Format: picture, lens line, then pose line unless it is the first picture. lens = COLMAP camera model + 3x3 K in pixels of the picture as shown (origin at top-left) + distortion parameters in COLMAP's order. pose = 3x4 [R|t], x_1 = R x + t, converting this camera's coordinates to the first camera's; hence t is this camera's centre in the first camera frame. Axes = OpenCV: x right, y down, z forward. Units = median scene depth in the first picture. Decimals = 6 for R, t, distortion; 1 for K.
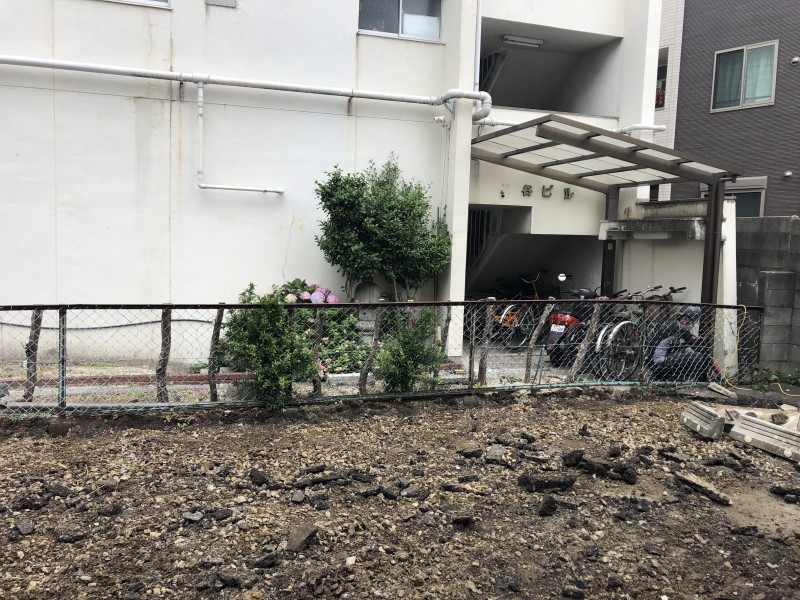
lens RADIAL K [[653.4, 0, 392.8], [0, 653.4, 293.4], [0, 0, 1]] dist [0.066209, -0.080517]
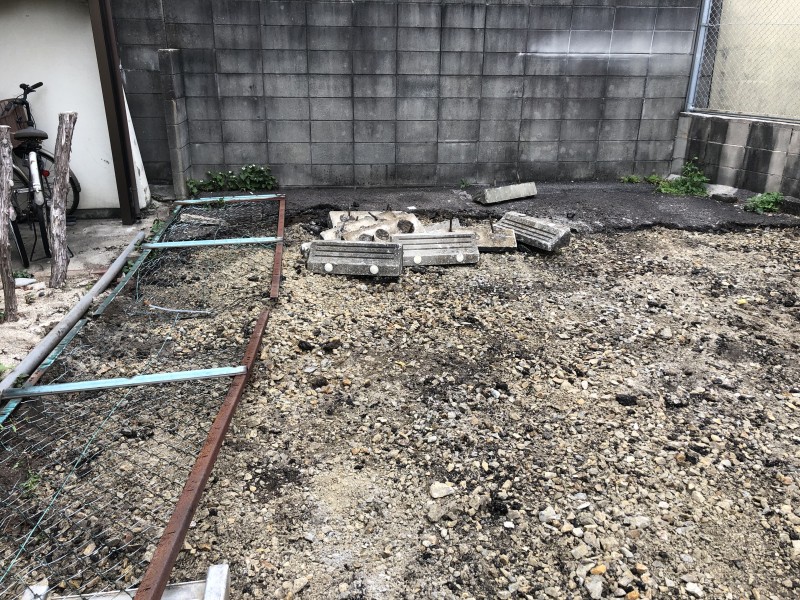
lens RADIAL K [[647.9, 0, 396.0], [0, 647.9, 292.1], [0, 0, 1]] dist [0.016207, 0.002047]
pose [[0.187045, -0.378502, 0.906504, -0.116260], [0.082112, 0.925585, 0.369527, -0.022971], [-0.978914, 0.005317, 0.204206, 0.471469]]
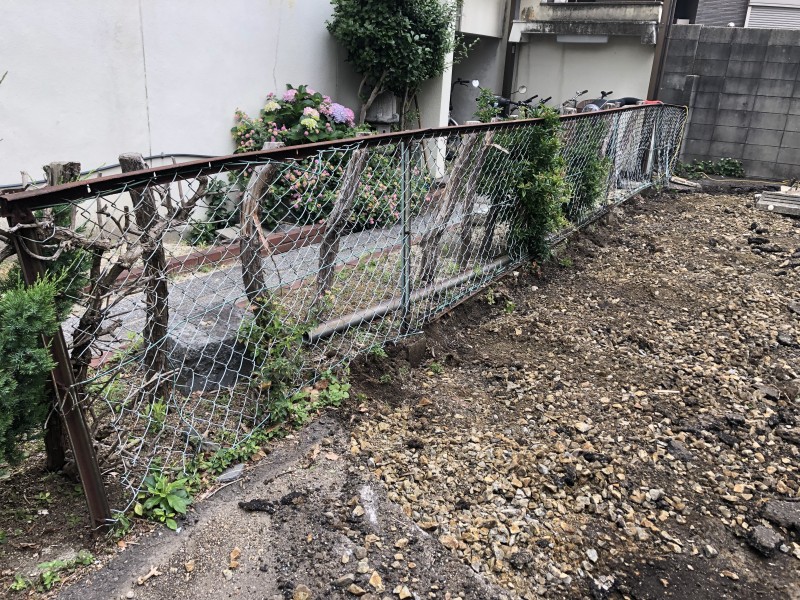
lens RADIAL K [[653.4, 0, 392.8], [0, 653.4, 293.4], [0, 0, 1]] dist [0.066209, -0.080517]
pose [[0.751740, -0.203783, 0.627183, -0.491264], [0.024786, 0.959116, 0.281926, -0.005115], [-0.658993, -0.196390, 0.726057, 0.339491]]
